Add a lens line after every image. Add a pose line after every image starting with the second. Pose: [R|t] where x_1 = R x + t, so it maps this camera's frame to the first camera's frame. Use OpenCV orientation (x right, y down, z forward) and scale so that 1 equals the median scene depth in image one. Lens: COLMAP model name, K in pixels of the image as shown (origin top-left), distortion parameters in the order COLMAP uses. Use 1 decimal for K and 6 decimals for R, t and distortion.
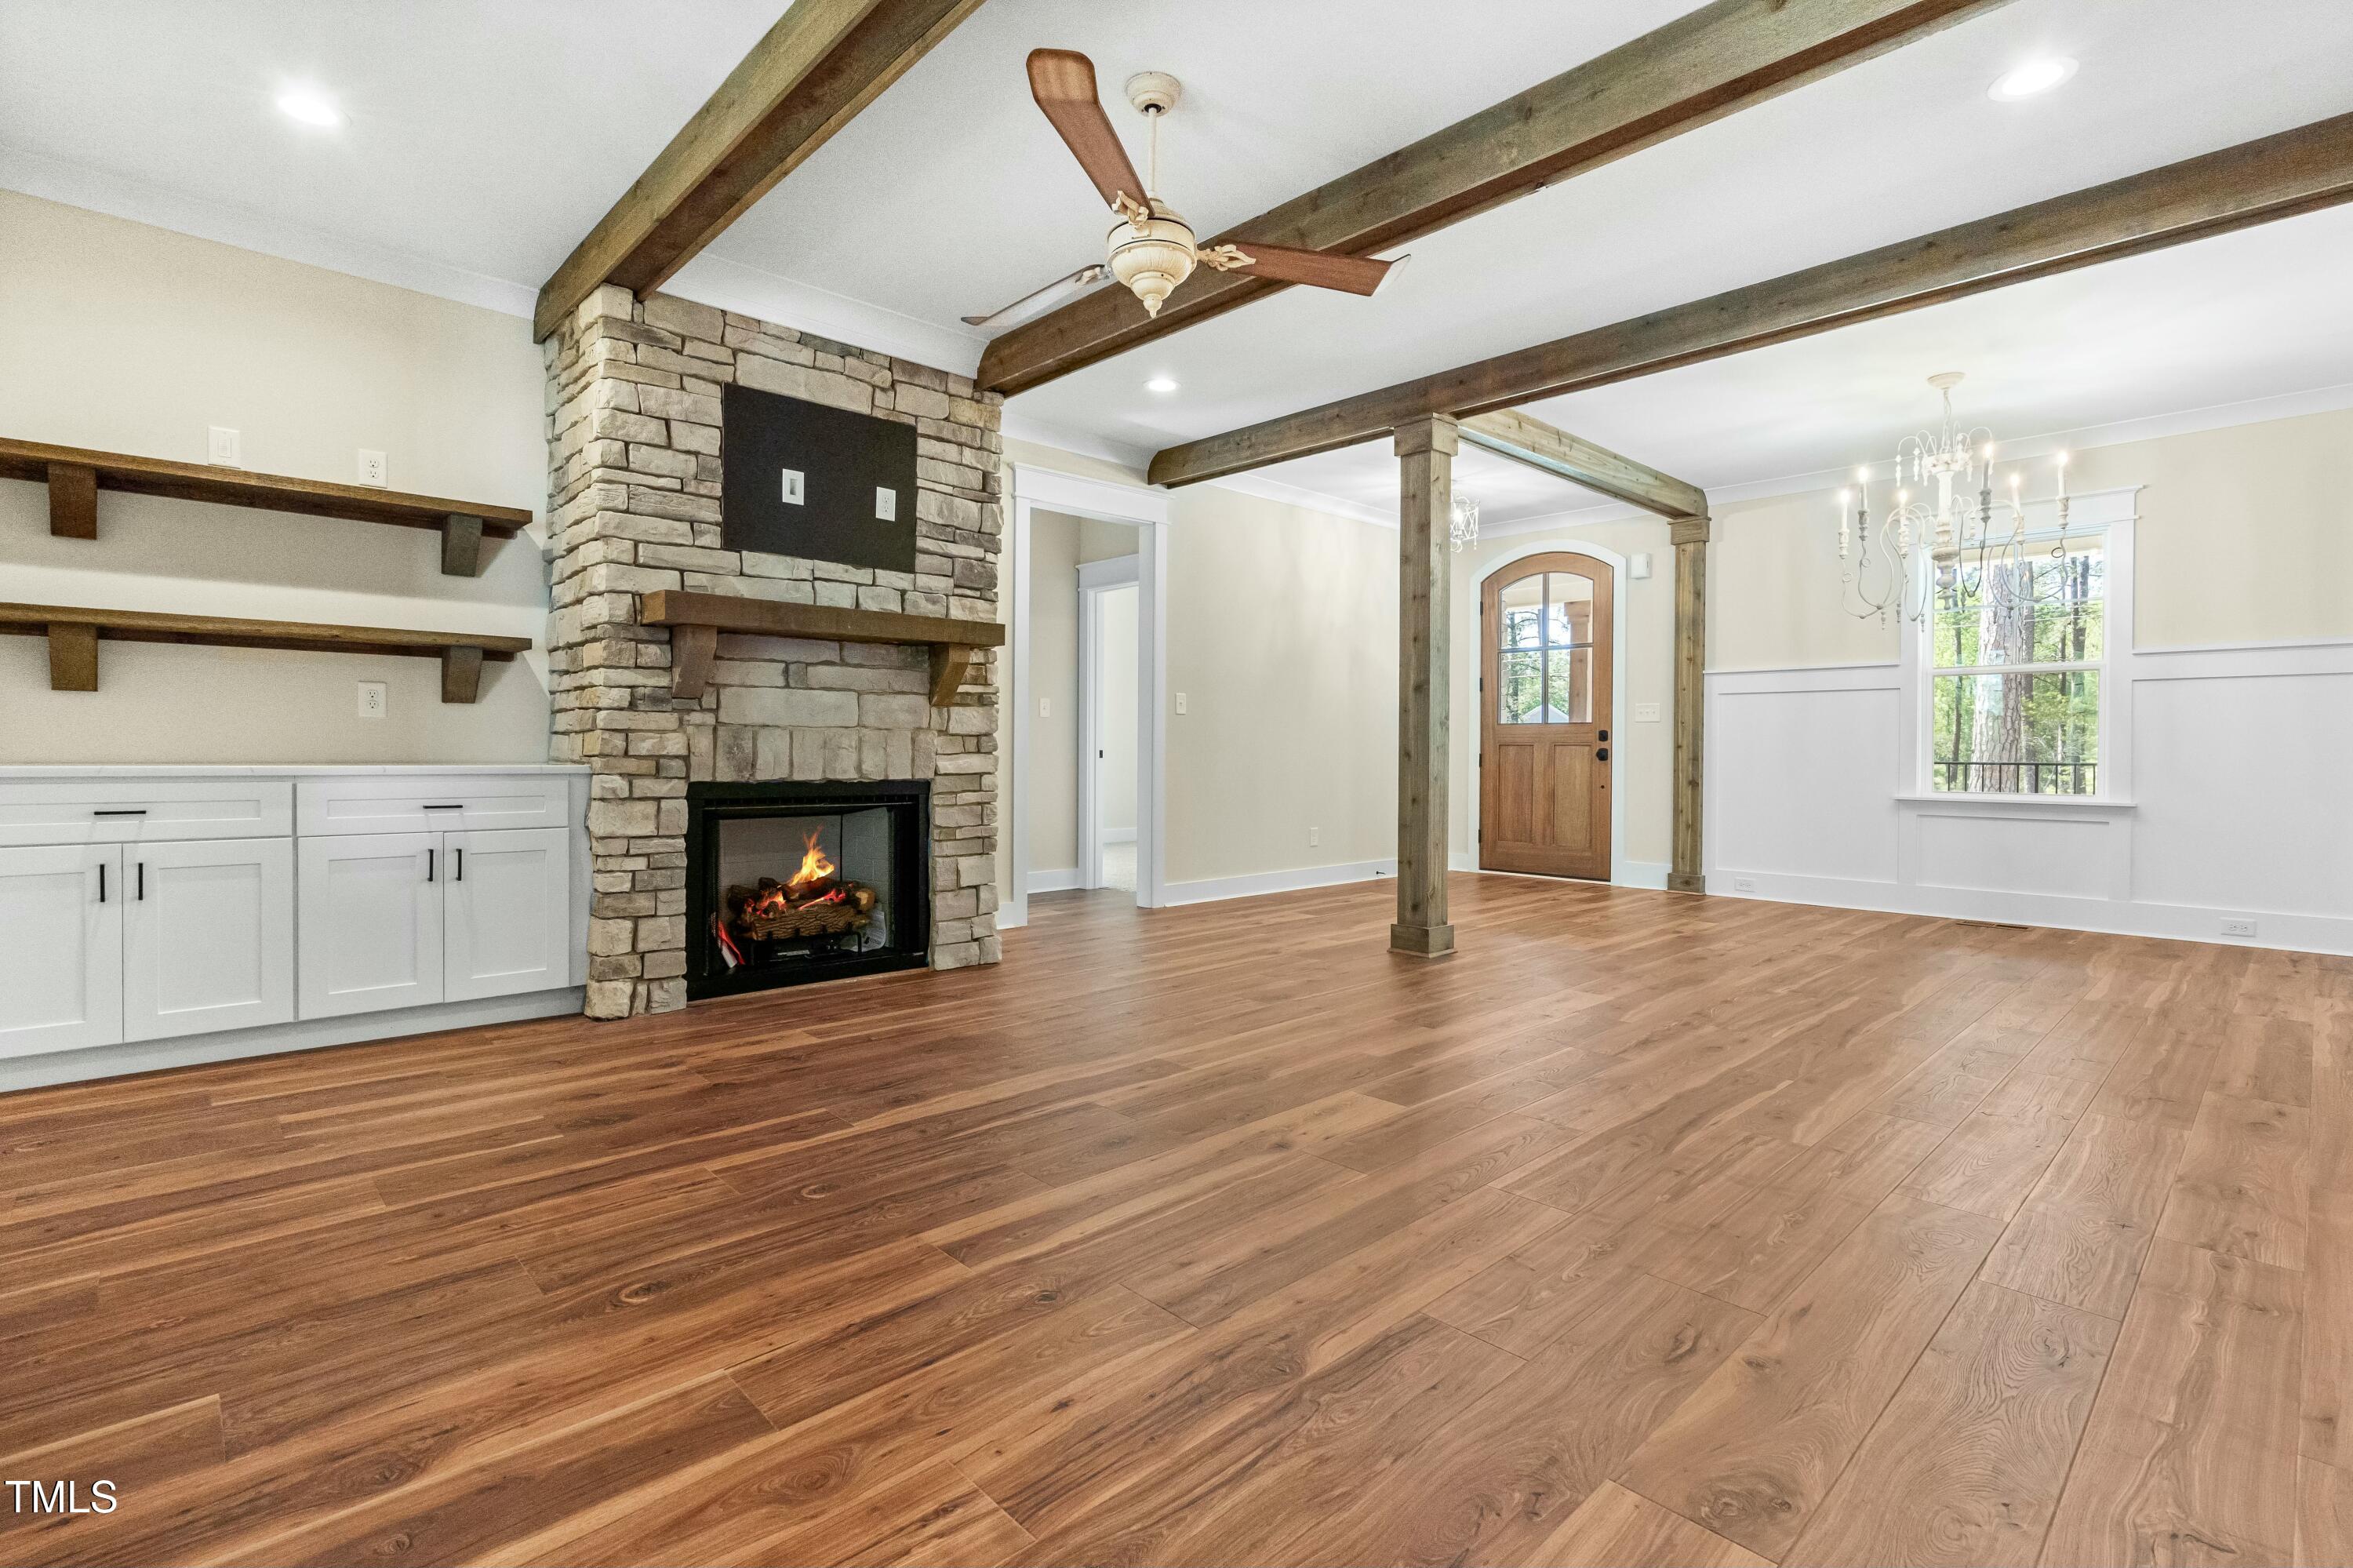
lens RADIAL K [[1085.1, 0, 1176.4], [0, 1085.1, 765.7], [0, 0, 1]] dist [-0.008259, 0.001966]
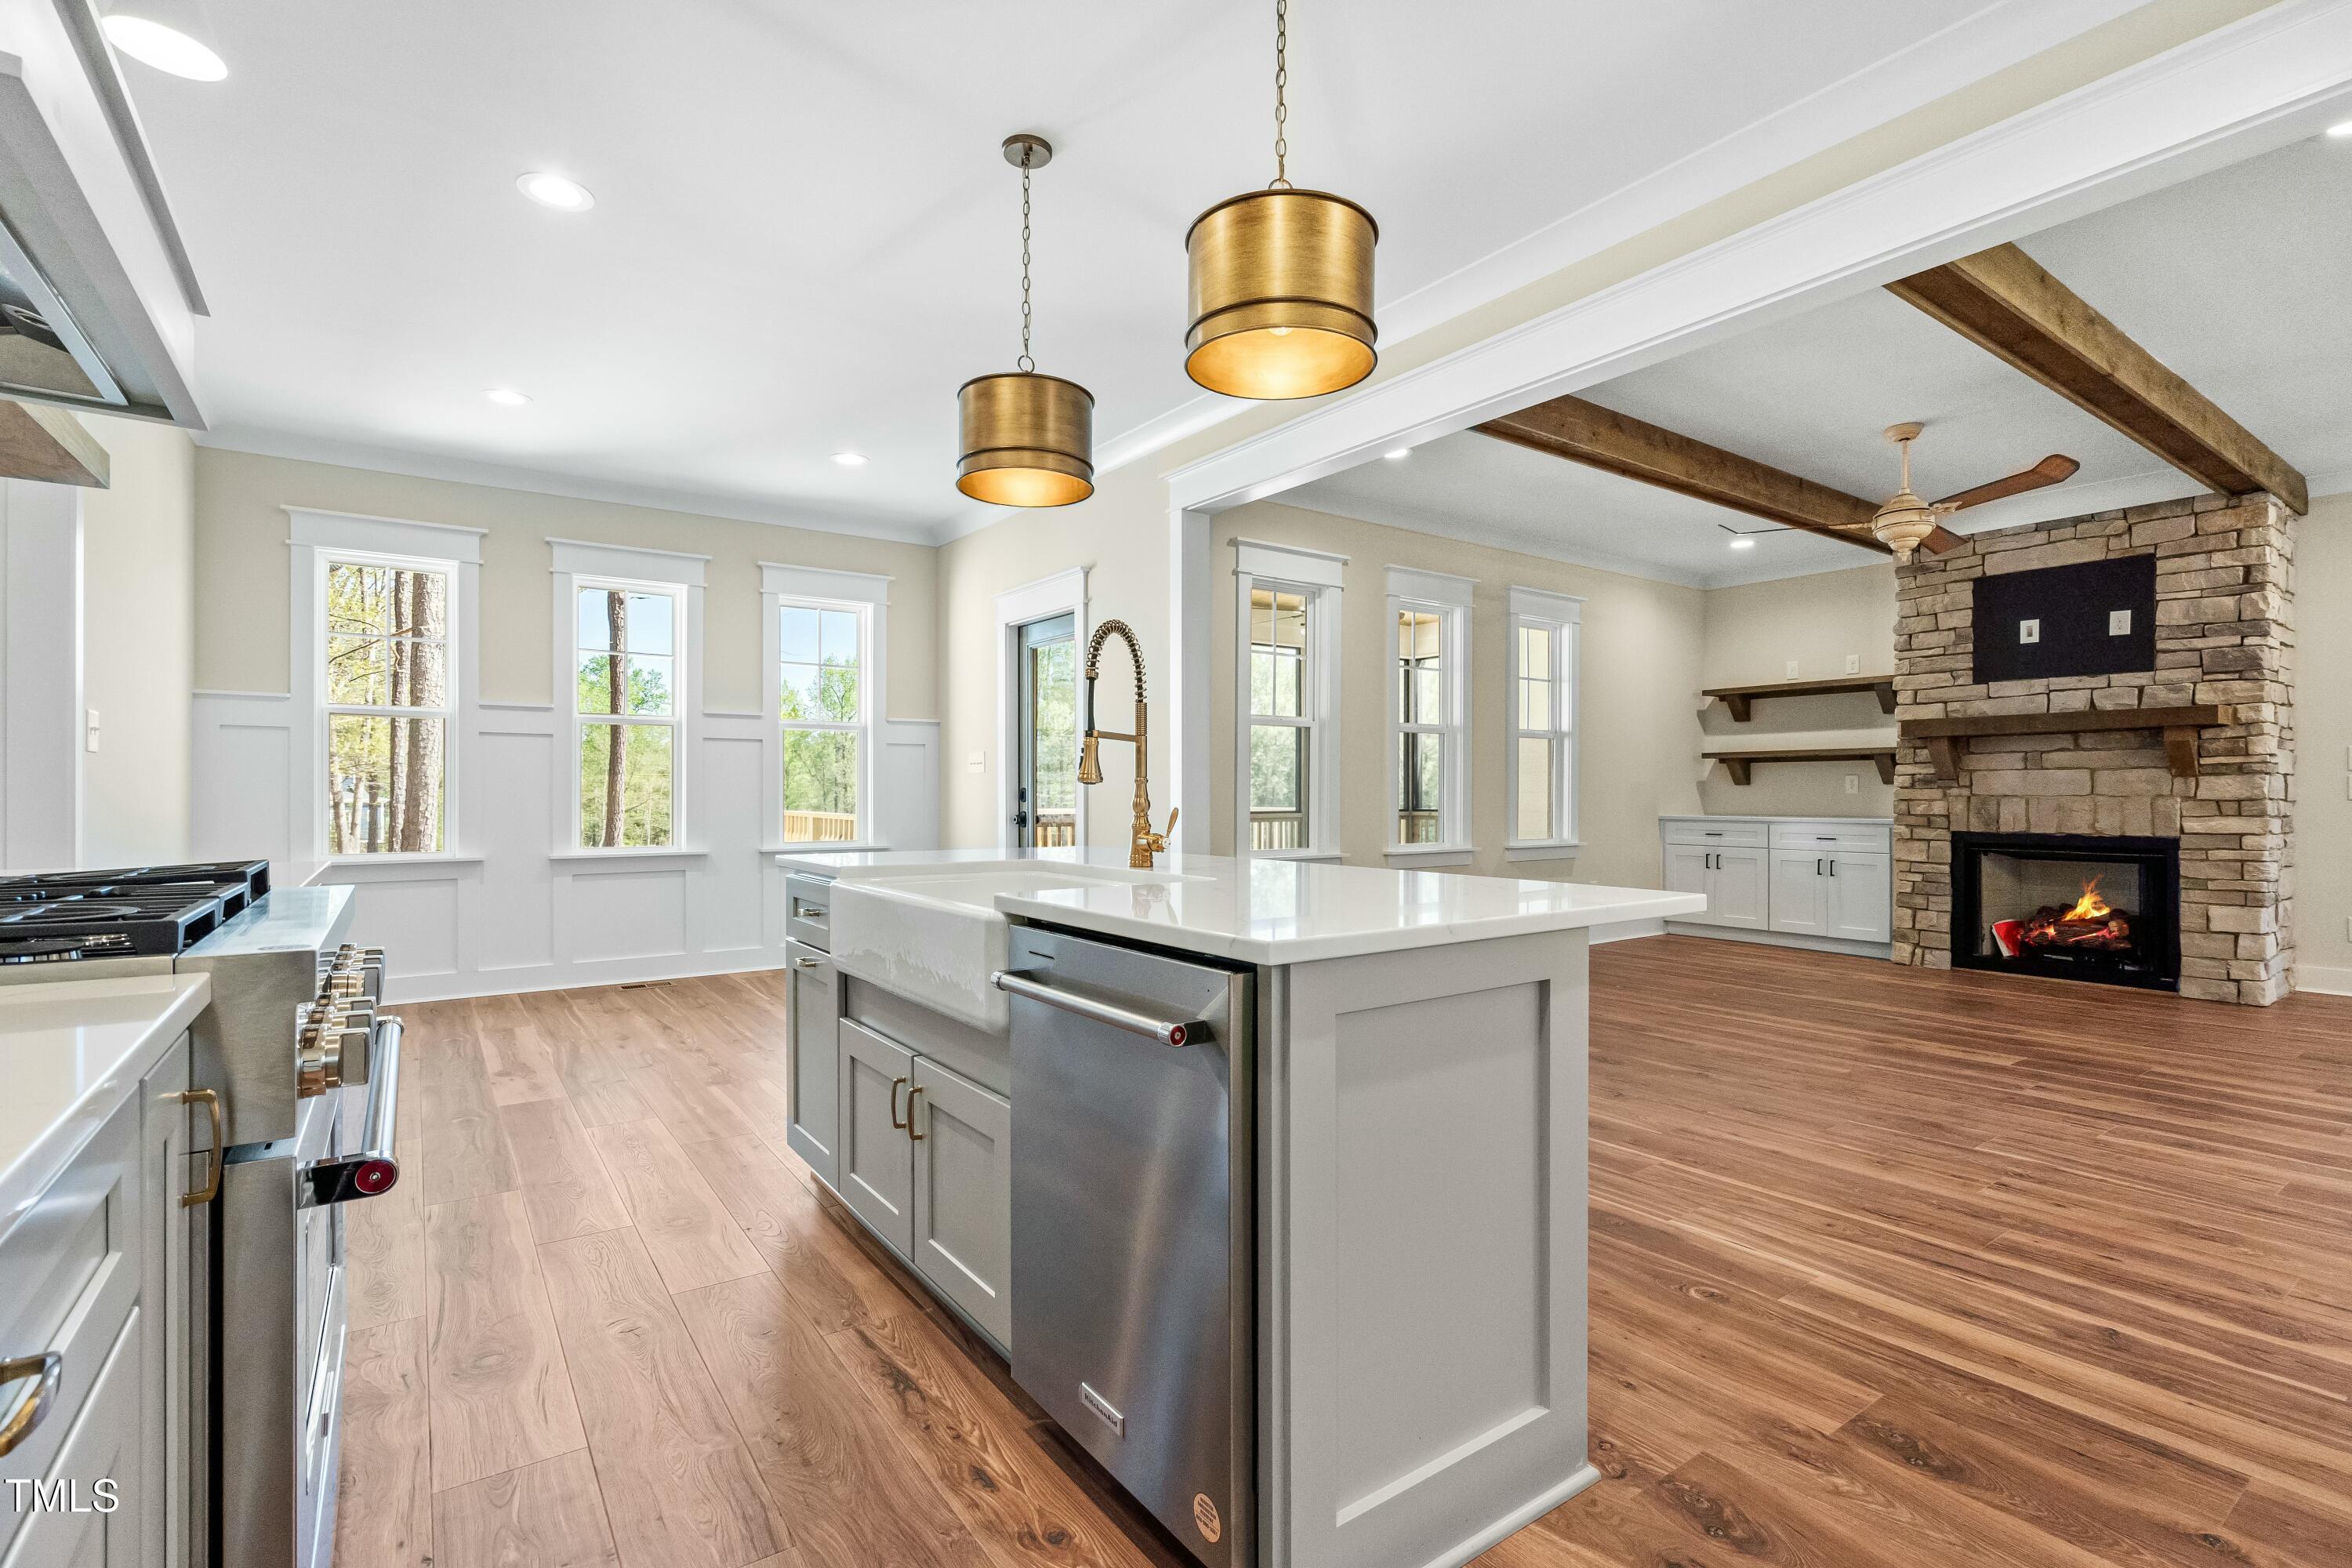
lens RADIAL K [[1084.6, 0, 1171.1], [0, 1084.6, 790.9], [0, 0, 1]] dist [-0.008259, 0.001966]
pose [[-0.145172, -0.008897, -0.989366, 1.243587], [-0.014708, 0.999868, -0.006833, -0.015836], [0.989297, 0.013560, -0.145284, 0.071355]]
